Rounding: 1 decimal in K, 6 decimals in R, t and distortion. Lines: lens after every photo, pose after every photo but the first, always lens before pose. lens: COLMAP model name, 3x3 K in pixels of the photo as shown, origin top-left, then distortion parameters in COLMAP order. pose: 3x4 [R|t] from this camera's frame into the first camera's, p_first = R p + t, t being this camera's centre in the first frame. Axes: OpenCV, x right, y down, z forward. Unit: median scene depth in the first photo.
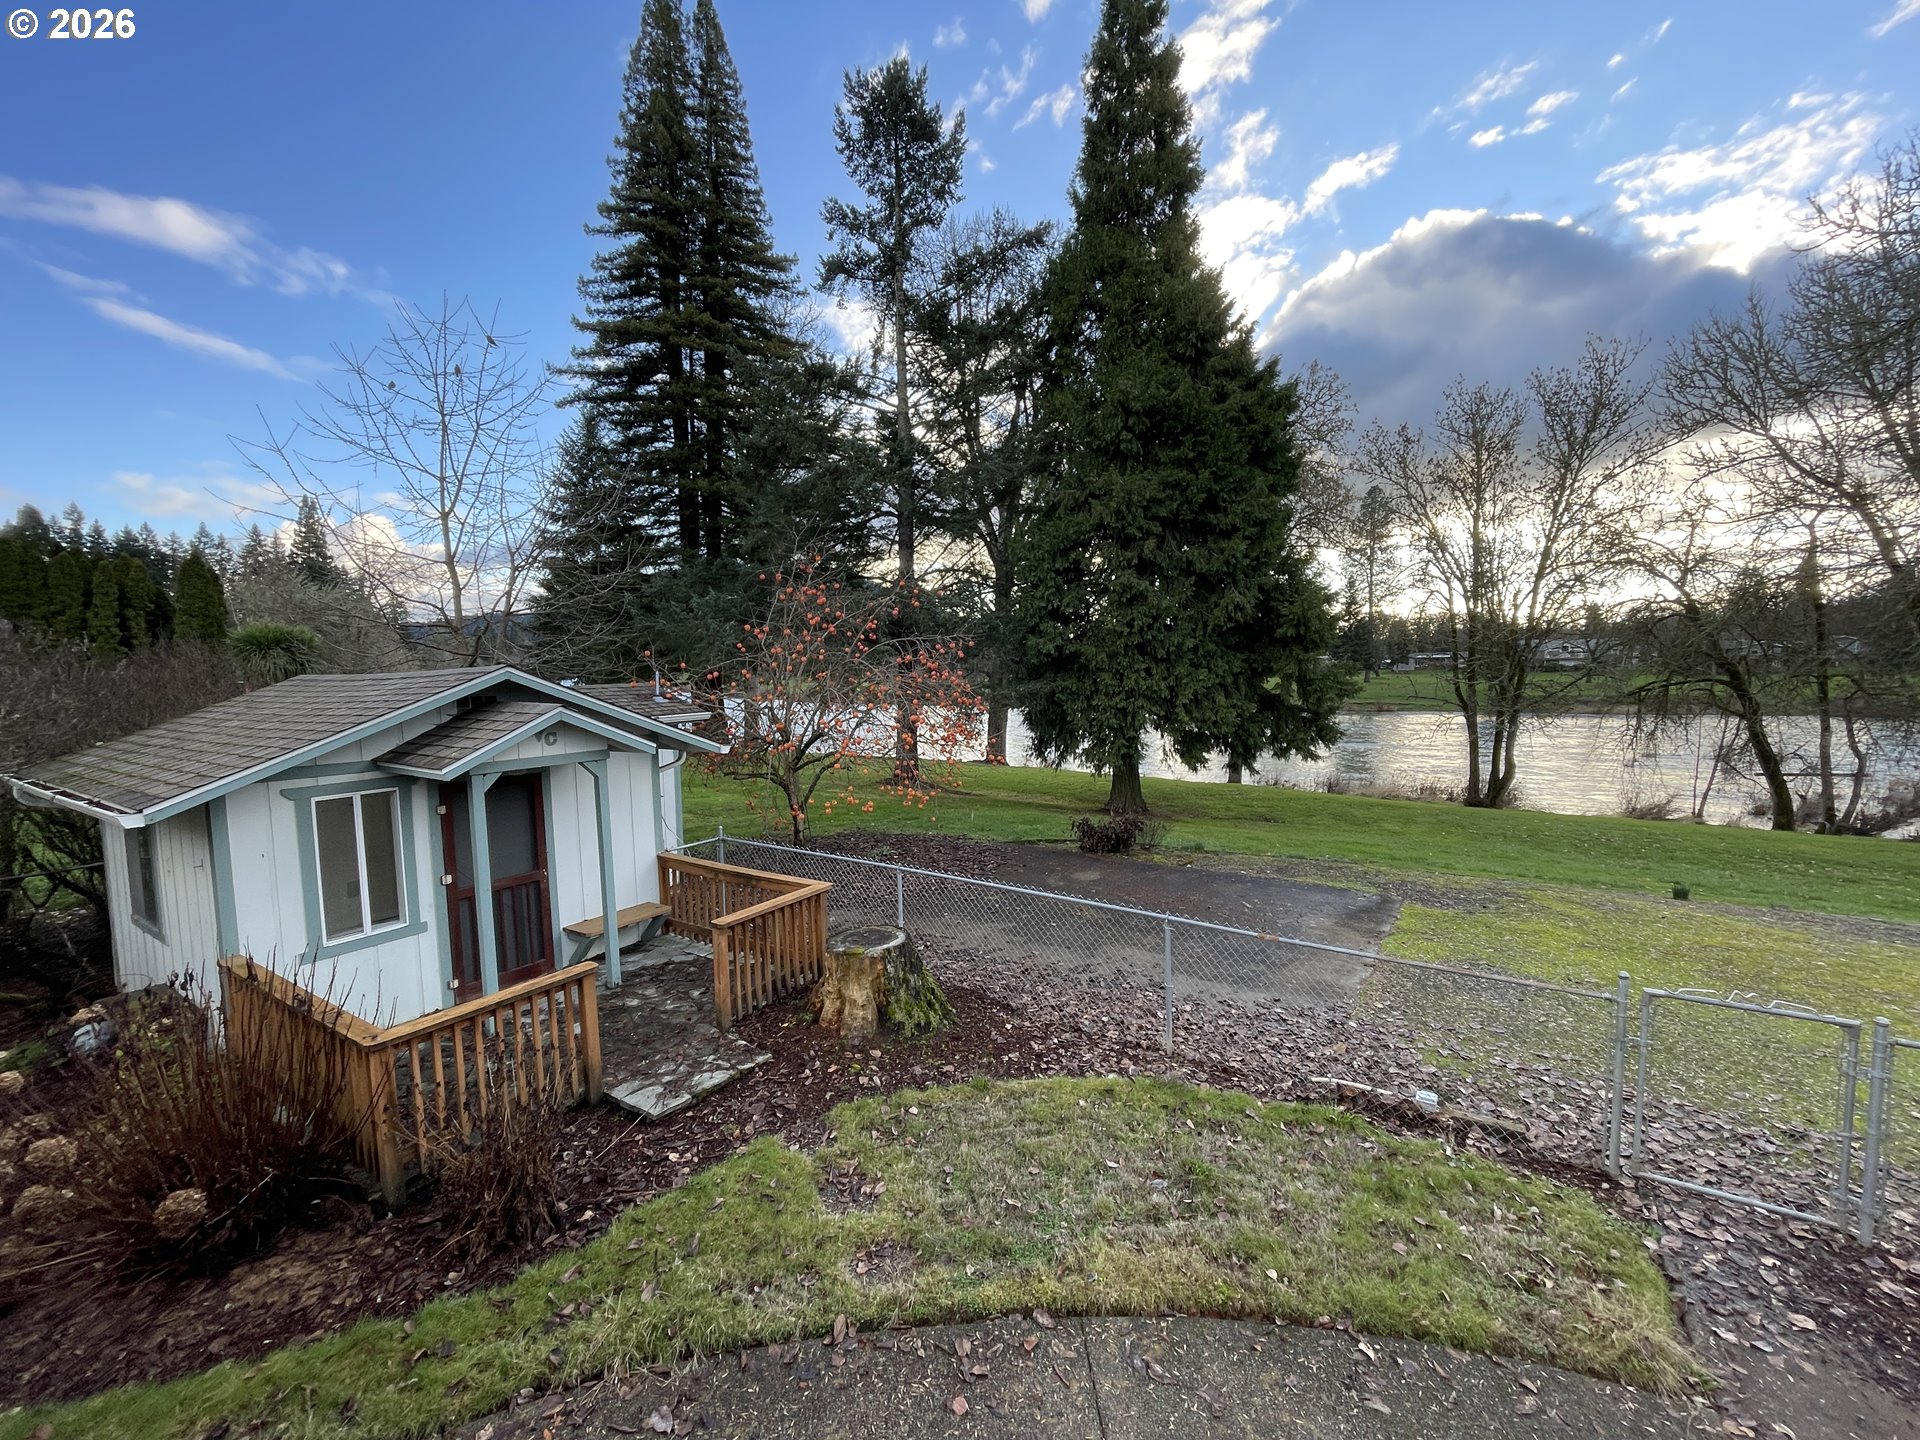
lens RADIAL K [[763.7, 0, 960.0], [0, 763.7, 720.0], [0, 0, 1]] dist [-0.012260, -0.000020]
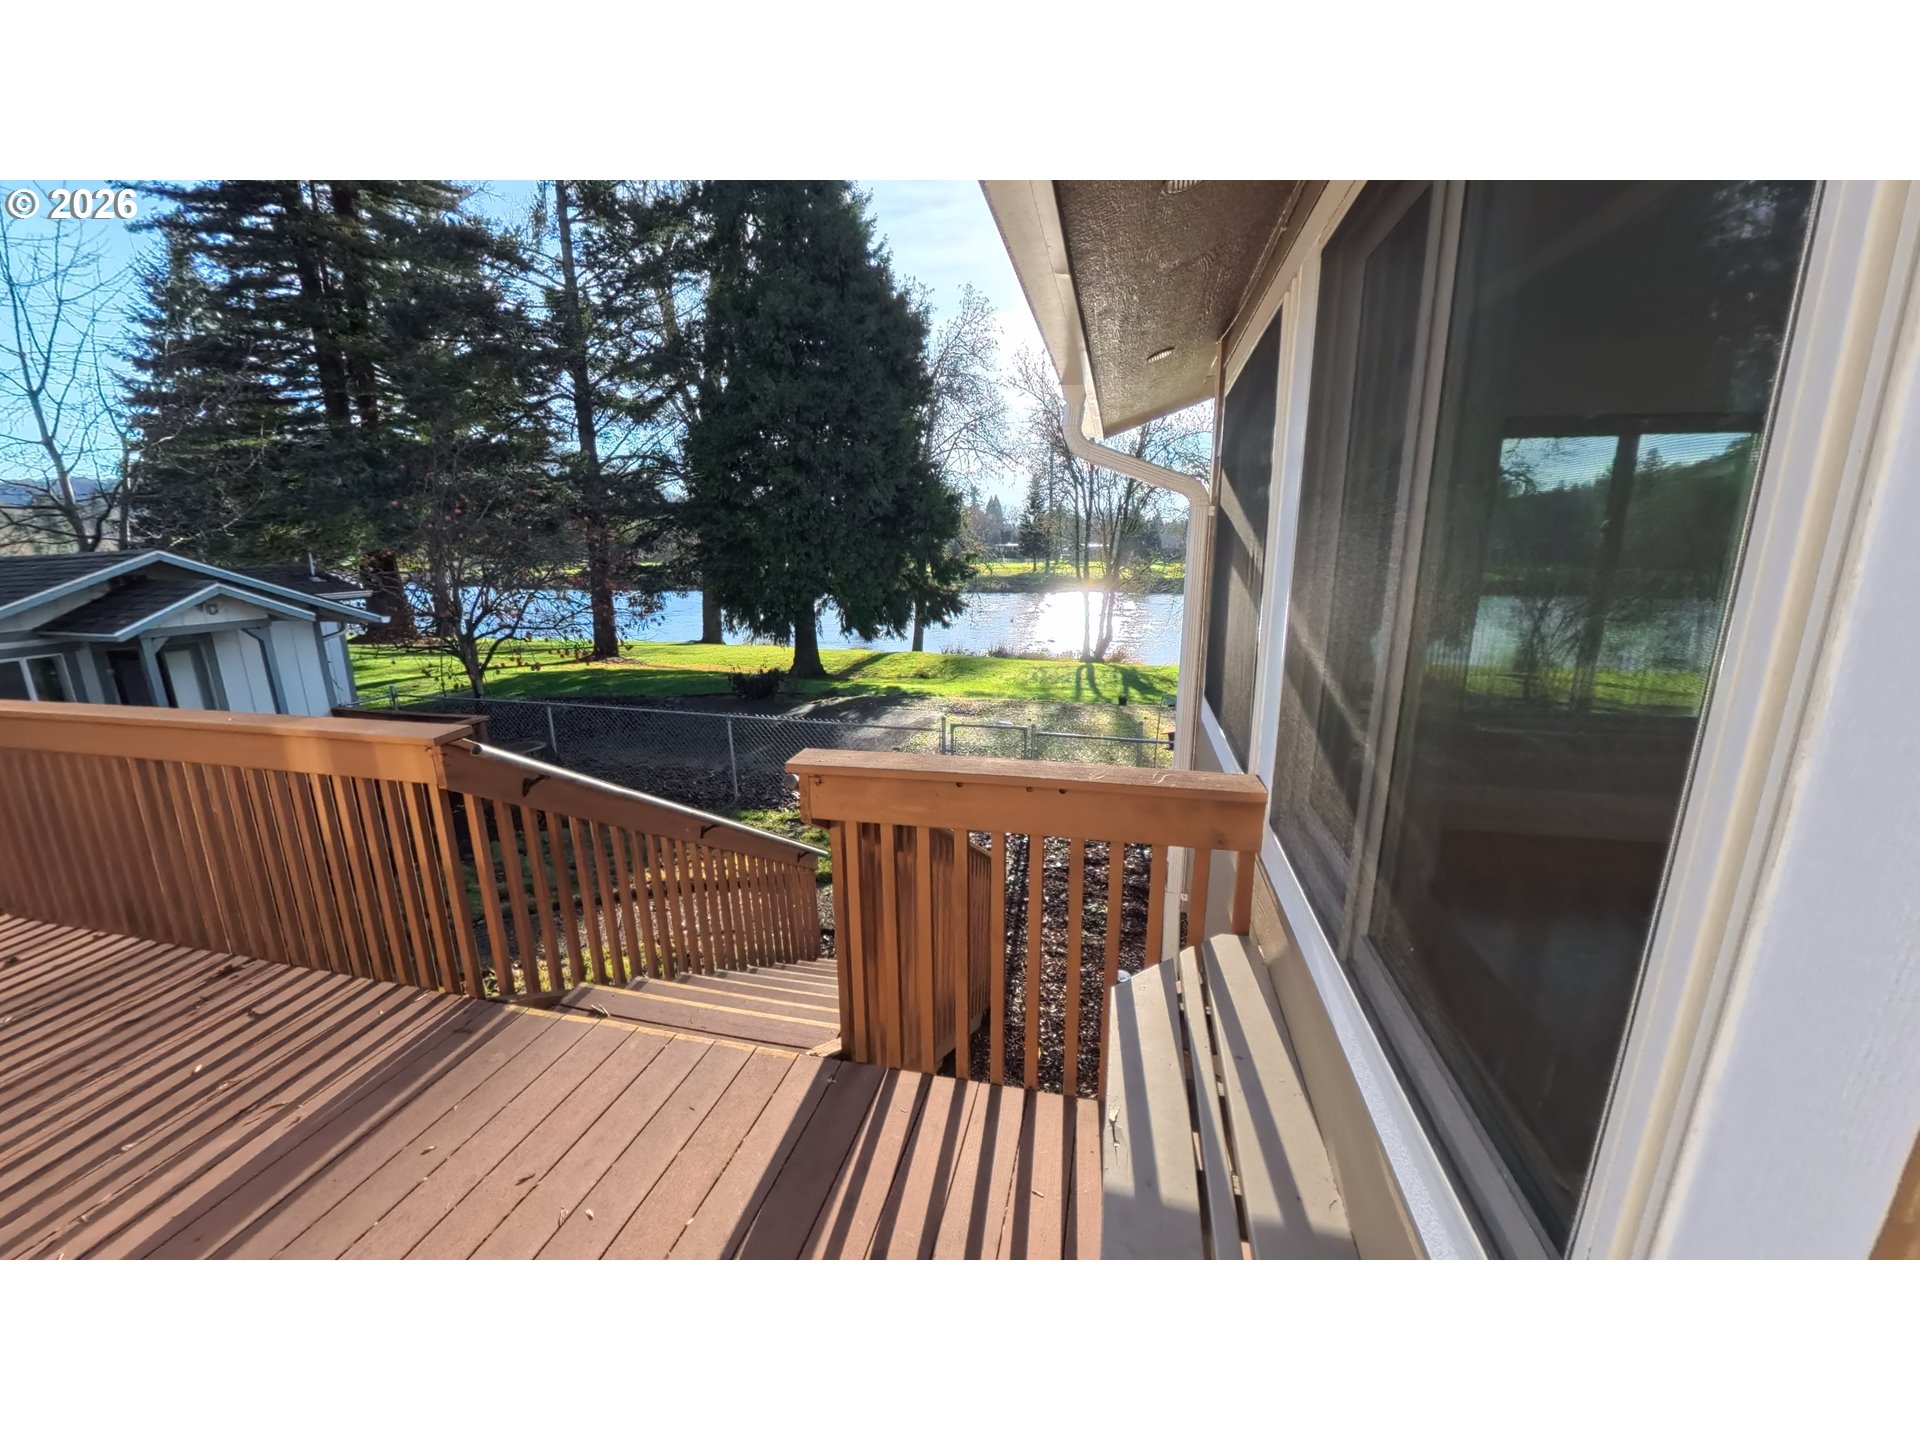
lens RADIAL K [[725.0, 0, 960.0], [0, 725.0, 720.0], [0, 0, 1]] dist [-0.021884, 0.000014]
pose [[0.941199, -0.065858, 0.331373, 0.058591], [0.012254, 0.986826, 0.161319, 0.008759], [-0.337631, -0.147773, 0.929606, -0.138254]]
